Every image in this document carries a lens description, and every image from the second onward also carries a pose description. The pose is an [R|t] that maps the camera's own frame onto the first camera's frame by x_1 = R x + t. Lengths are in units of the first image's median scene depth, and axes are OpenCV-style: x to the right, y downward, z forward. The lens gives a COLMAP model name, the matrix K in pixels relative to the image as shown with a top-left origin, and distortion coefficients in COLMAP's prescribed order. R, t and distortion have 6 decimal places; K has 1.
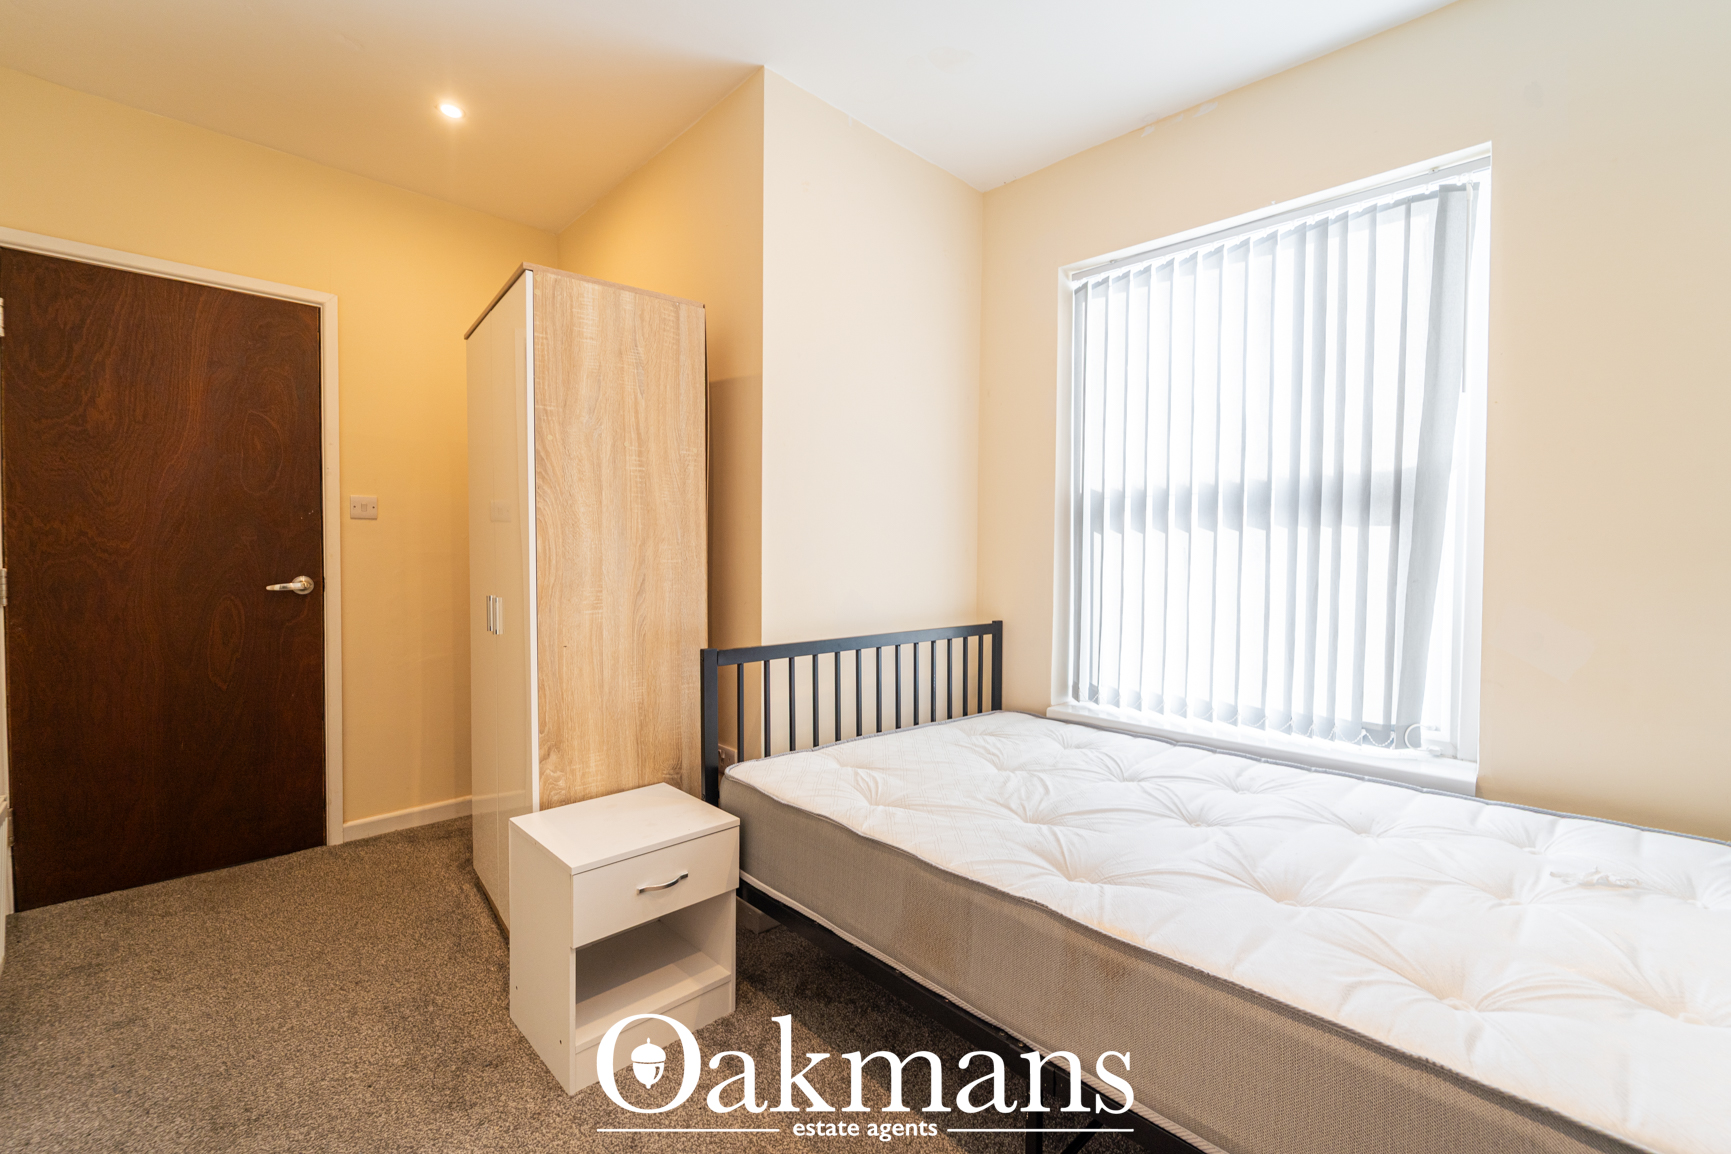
lens RADIAL K [[705.9, 0, 827.9], [0, 705.9, 564.9], [0, 0, 1]] dist [0.003427, -0.002783]
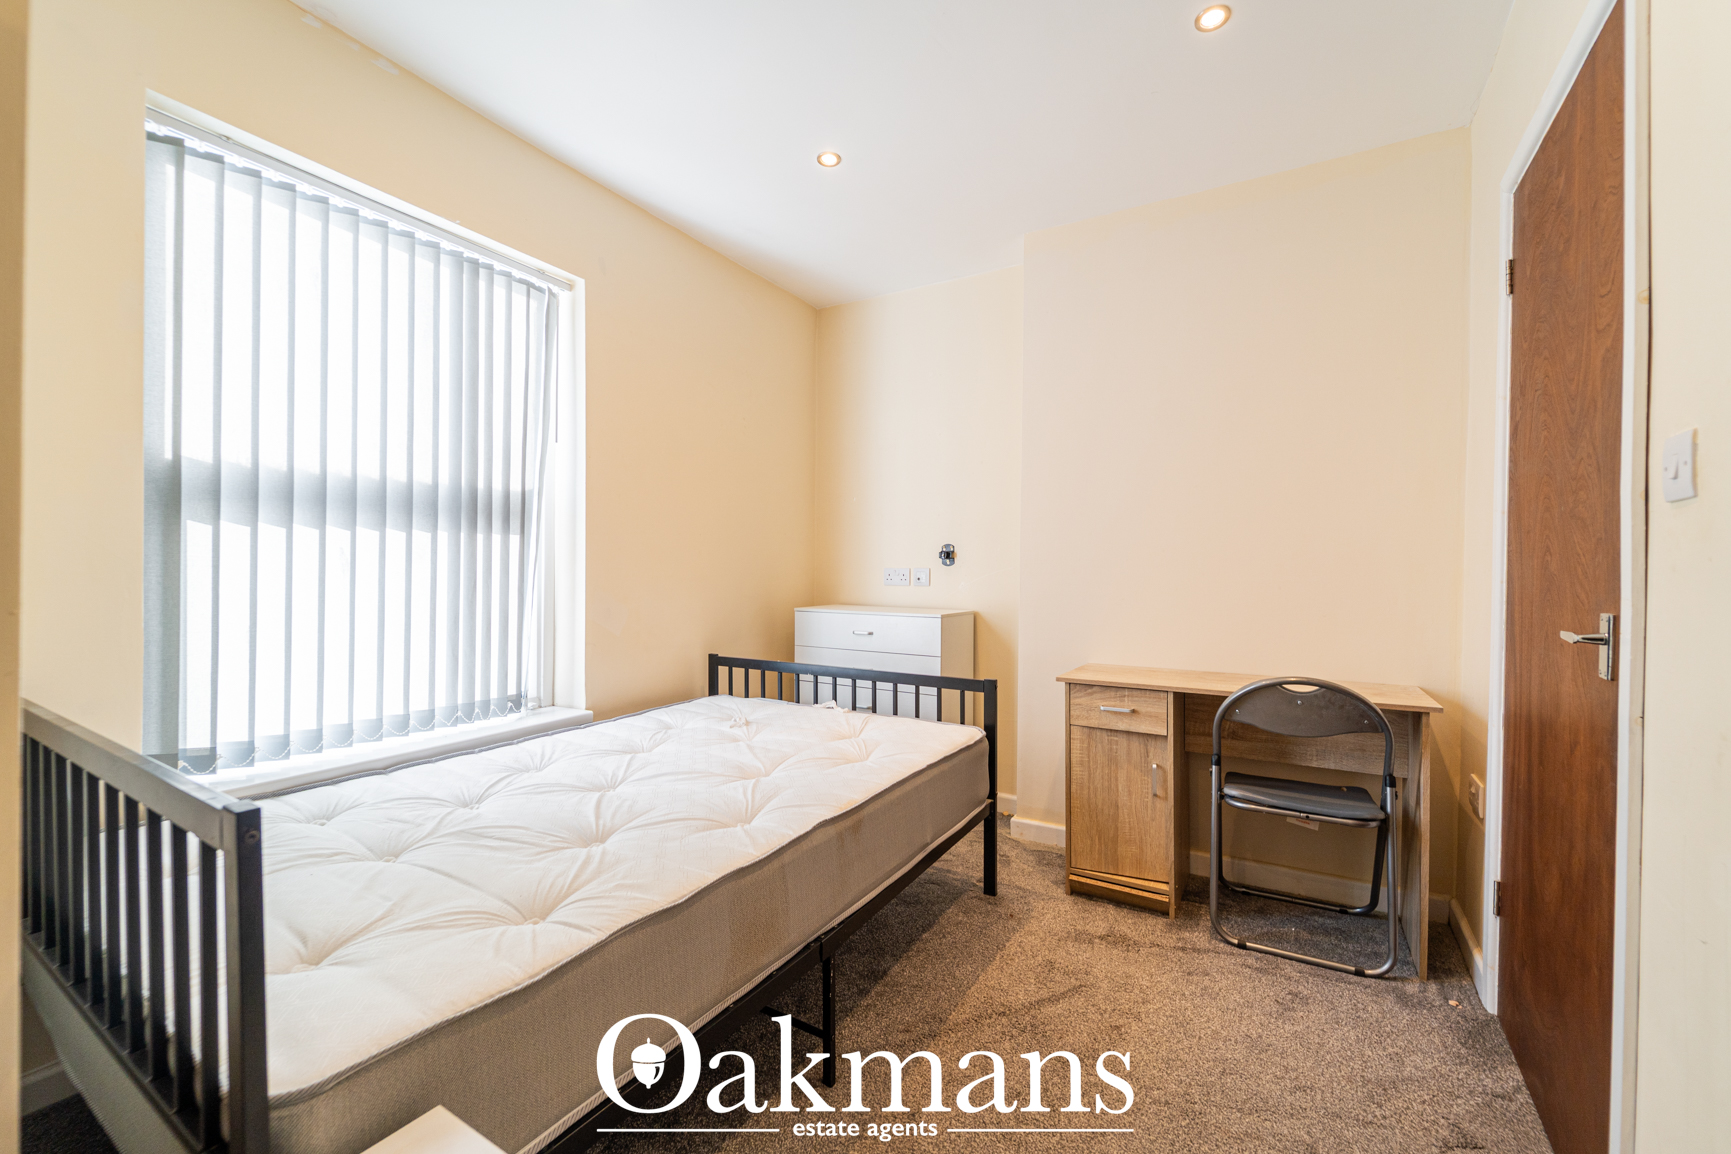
lens RADIAL K [[705.9, 0, 867.6], [0, 705.9, 569.6], [0, 0, 1]] dist [0.003427, -0.002783]
pose [[-0.279001, -0.009955, 0.960239, -0.562416], [0.005569, 0.999913, 0.011985, -0.005605], [-0.960275, 0.008692, -0.278922, 0.725953]]
